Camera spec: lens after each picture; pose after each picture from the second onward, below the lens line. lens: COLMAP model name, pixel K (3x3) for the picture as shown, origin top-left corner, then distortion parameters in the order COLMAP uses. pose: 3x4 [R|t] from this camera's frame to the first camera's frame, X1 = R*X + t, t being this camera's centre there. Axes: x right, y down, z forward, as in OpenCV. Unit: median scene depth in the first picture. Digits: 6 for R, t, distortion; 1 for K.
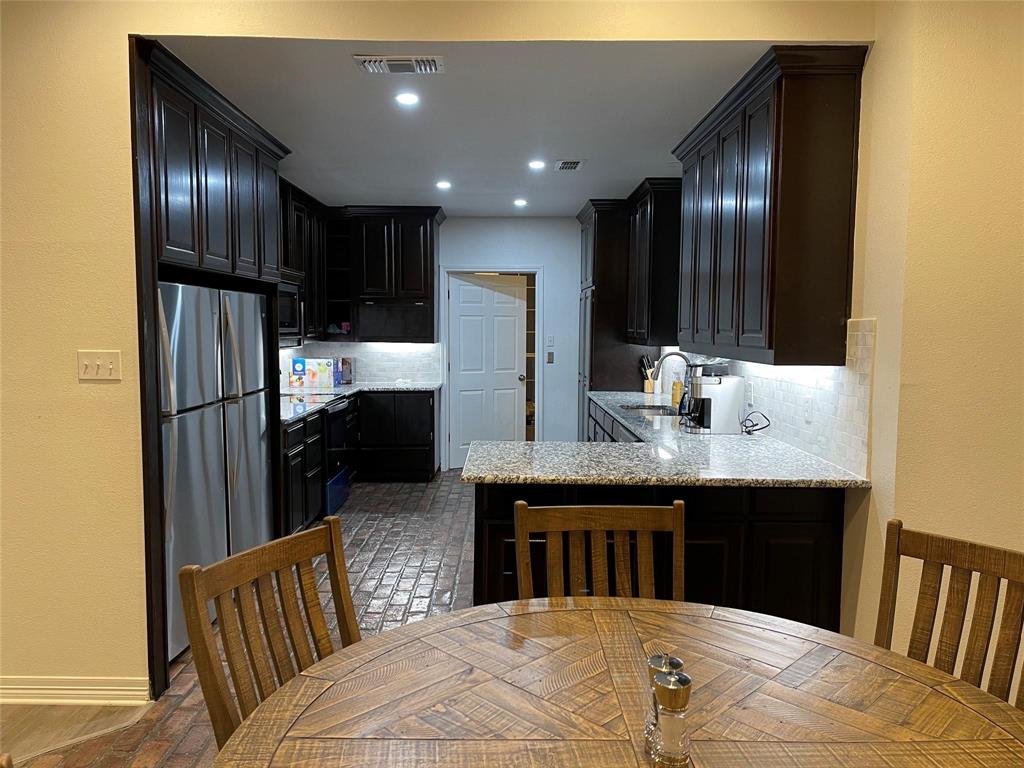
lens RADIAL K [[767.0, 0, 511.6], [0, 767.0, 386.8], [0, 0, 1]] dist [0.037786, 0.000650]
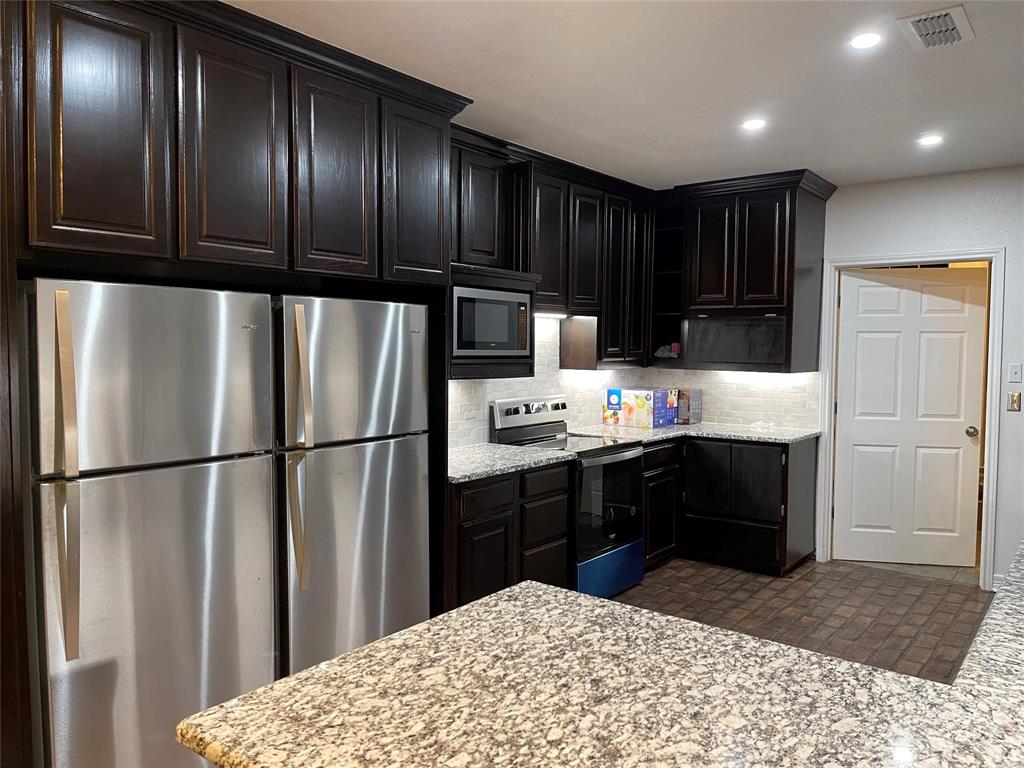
lens RADIAL K [[767.0, 0, 510.5], [0, 767.0, 382.4], [0, 0, 1]] dist [0.037786, 0.000650]
pose [[0.781178, 0.031211, -0.623527, 0.129262], [-0.052220, 0.998516, -0.015442, -0.025384], [0.622120, 0.044623, 0.781649, 0.318444]]
